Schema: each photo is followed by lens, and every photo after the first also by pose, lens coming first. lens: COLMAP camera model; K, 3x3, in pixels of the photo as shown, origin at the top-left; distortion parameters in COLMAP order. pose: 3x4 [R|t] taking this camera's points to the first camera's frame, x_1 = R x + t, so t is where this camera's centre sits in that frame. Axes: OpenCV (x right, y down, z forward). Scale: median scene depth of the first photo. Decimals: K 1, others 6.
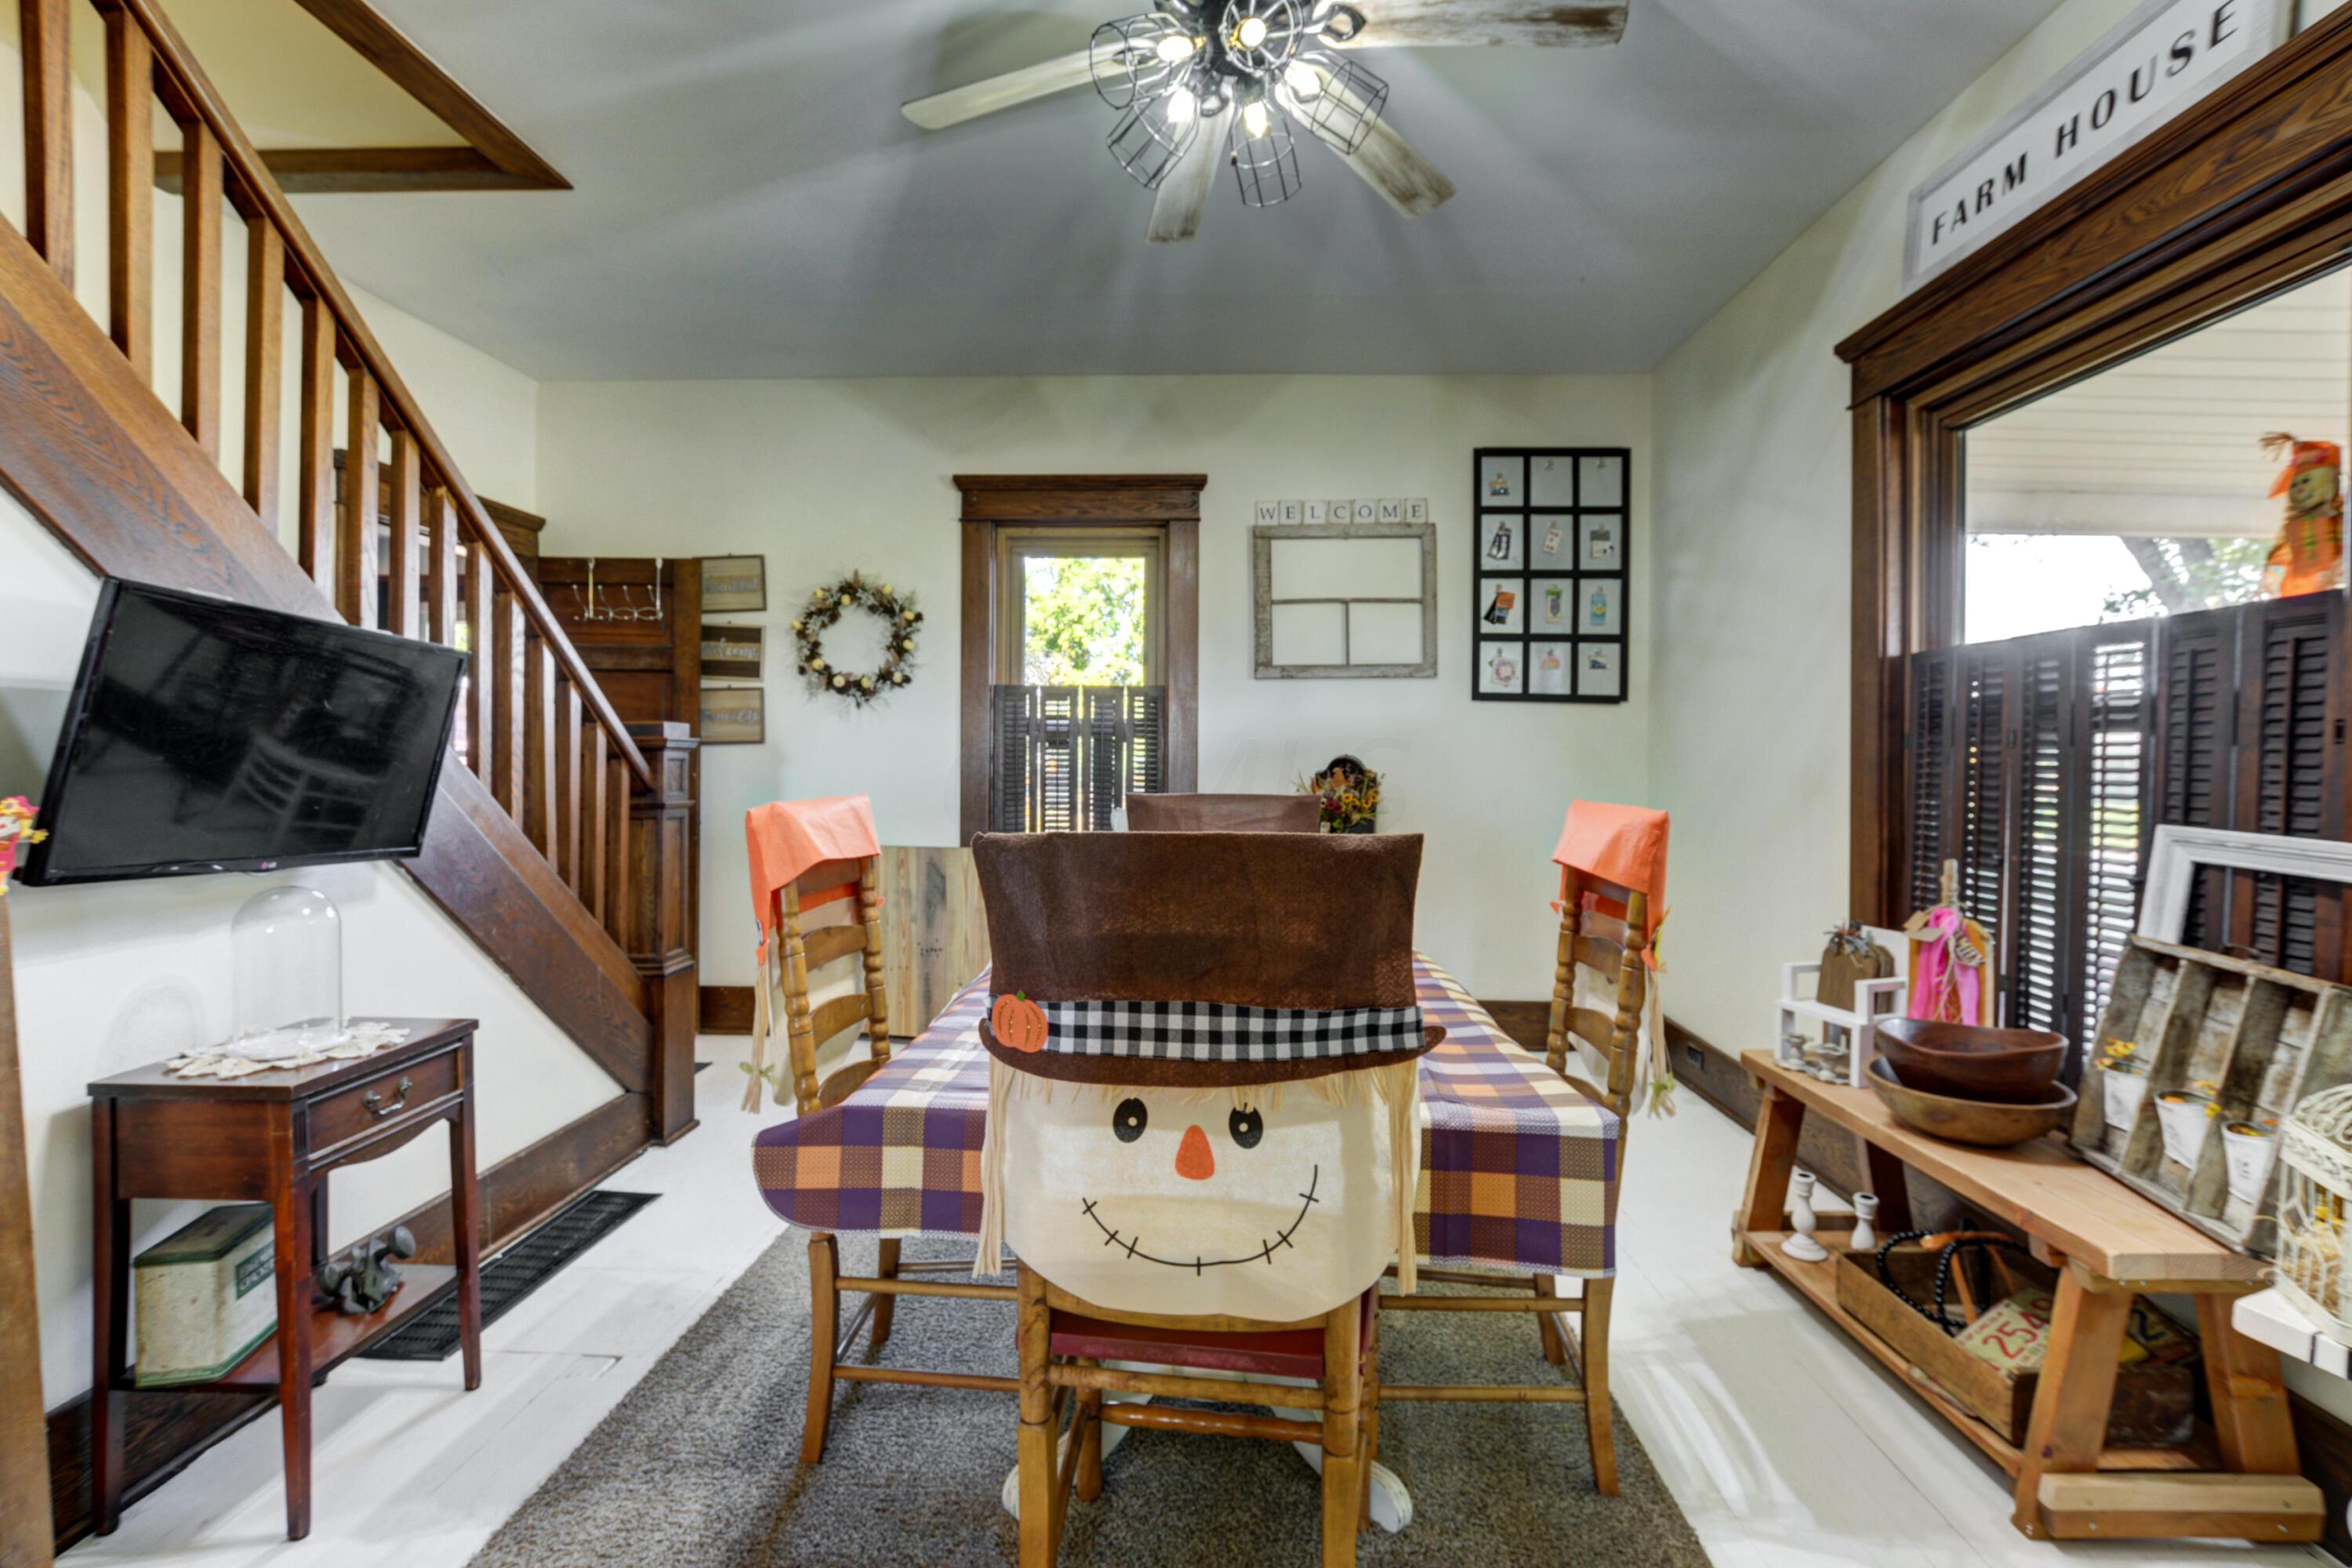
lens RADIAL K [[1068.5, 0, 1174.9], [0, 1068.5, 746.3], [0, 0, 1]] dist [-0.001078, 0.000082]
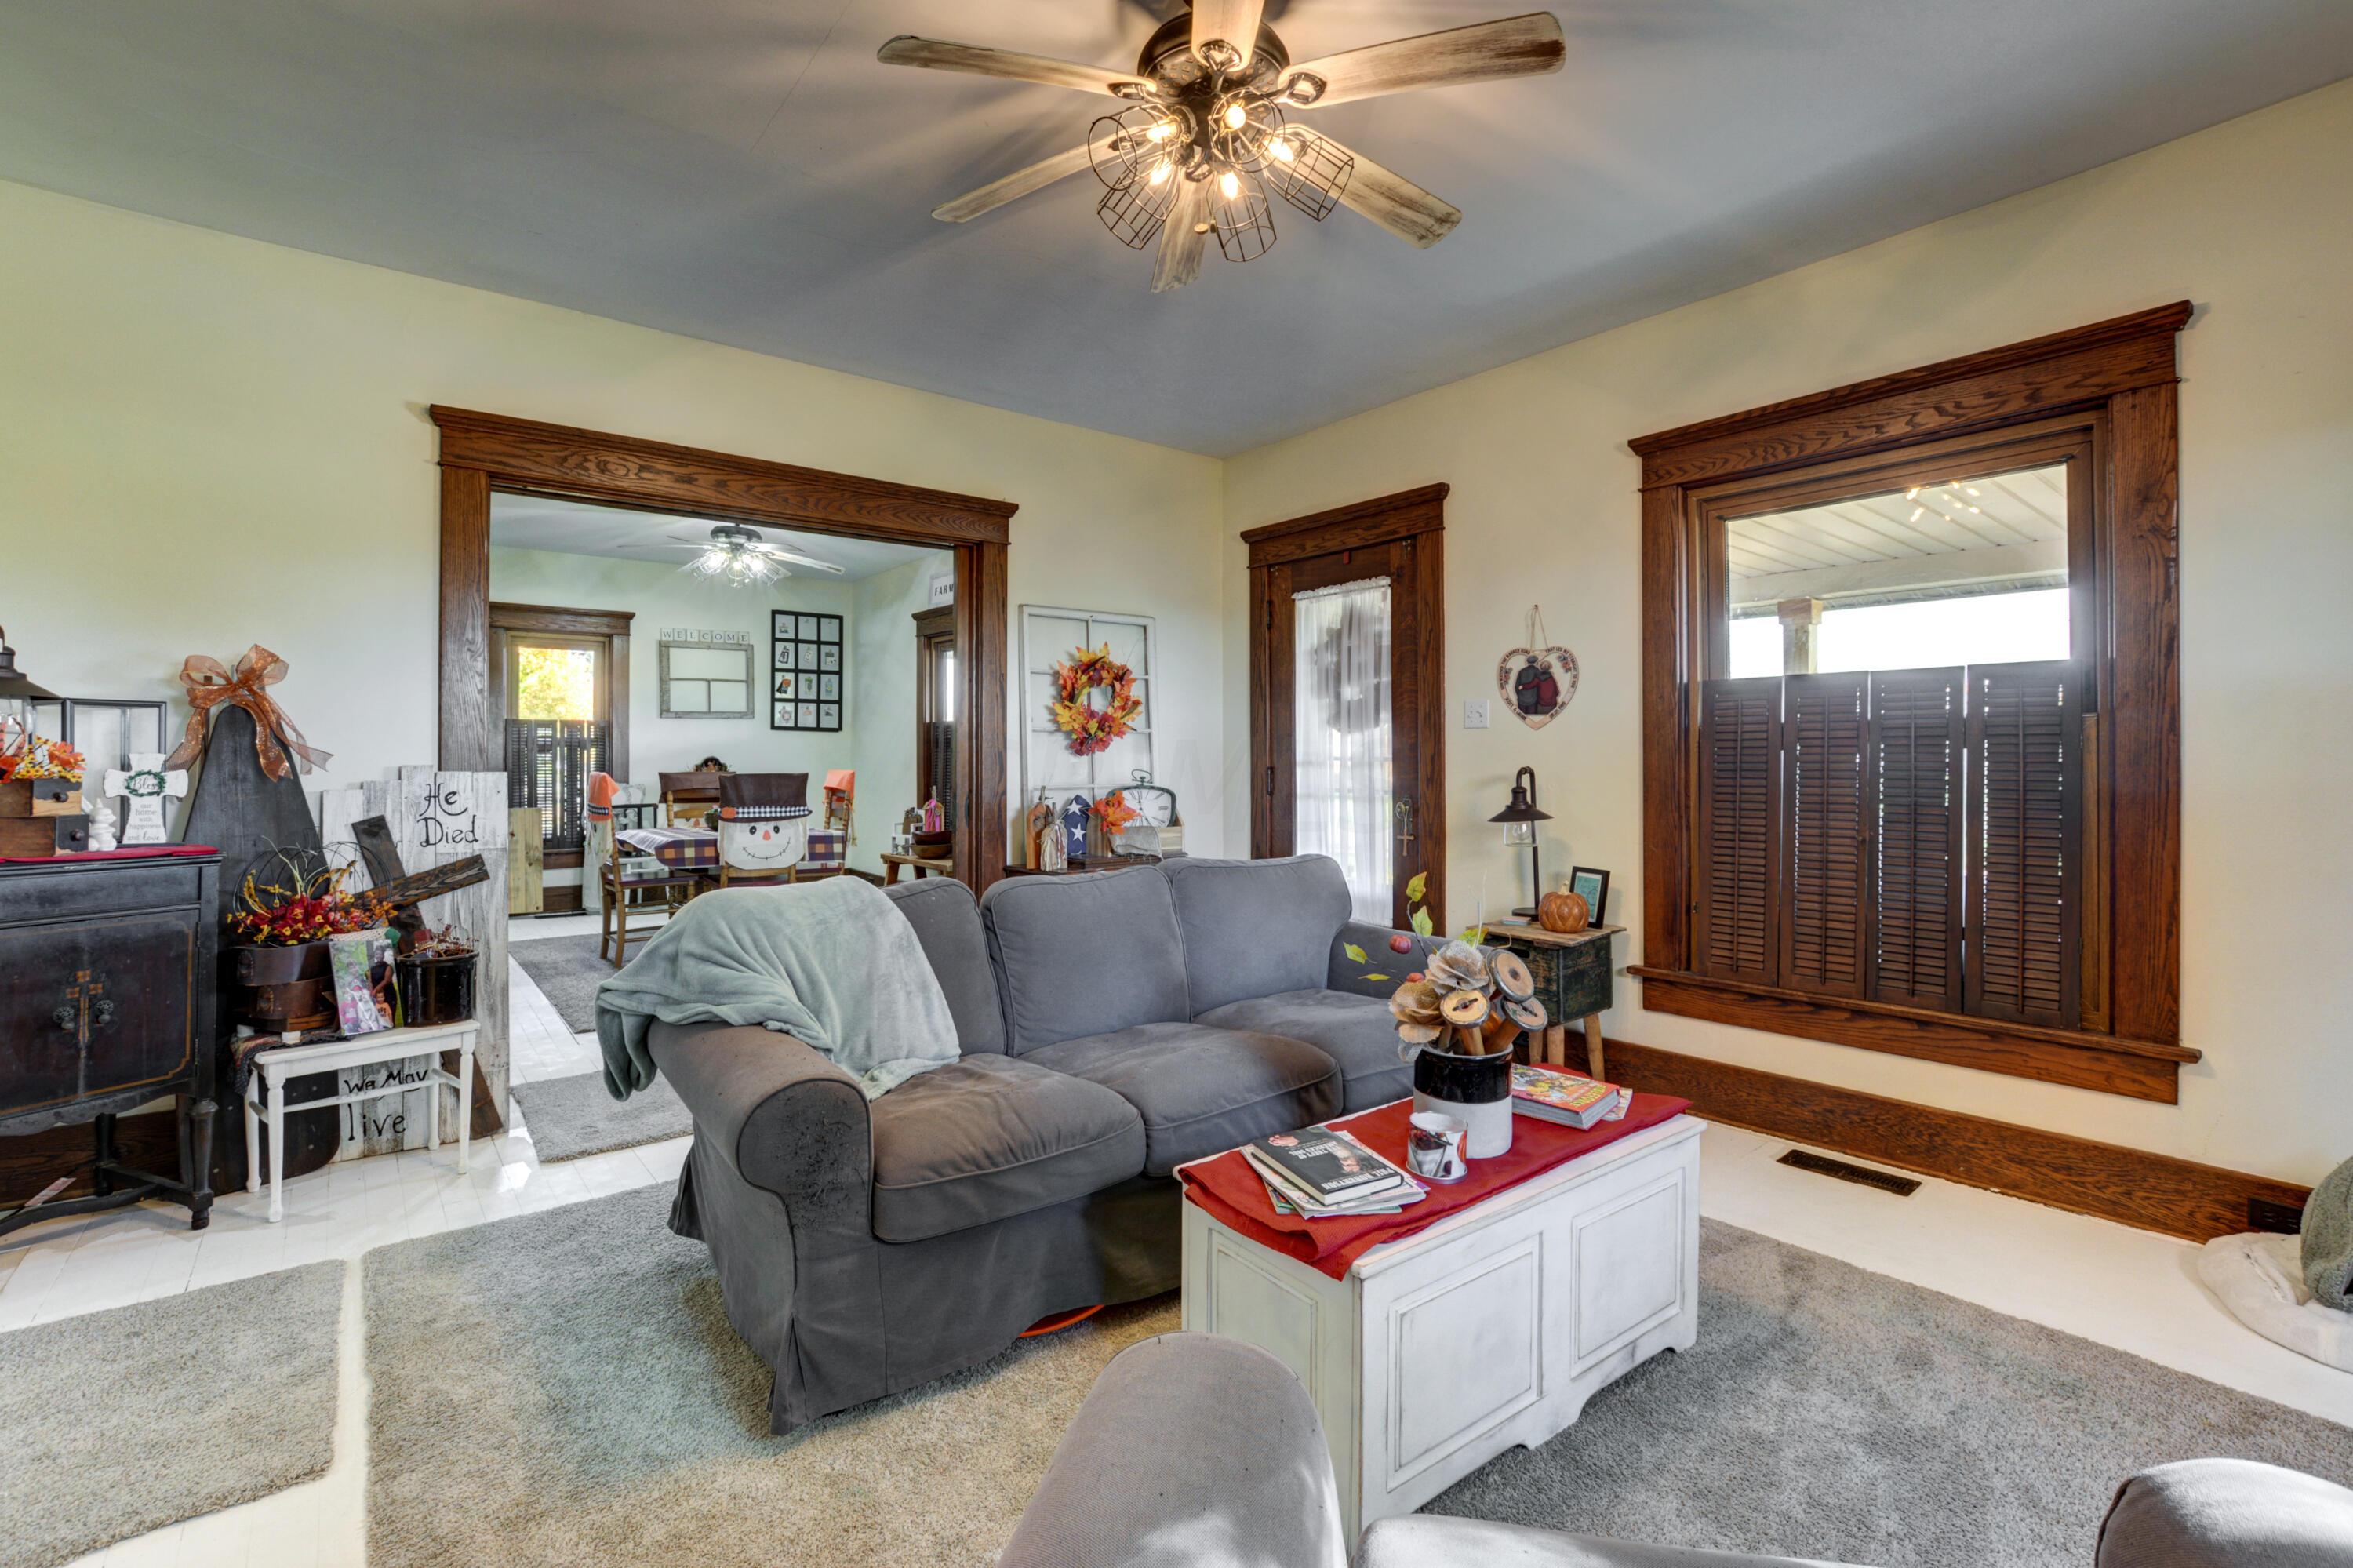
lens RADIAL K [[1069.0, 0, 1175.4], [0, 1069.0, 746.2], [0, 0, 1]] dist [-0.001078, 0.000082]
pose [[0.756741, -0.003003, 0.653707, -0.497177], [0.001151, 0.999994, 0.003262, -0.016081], [-0.653713, -0.001716, 0.756740, -1.118532]]
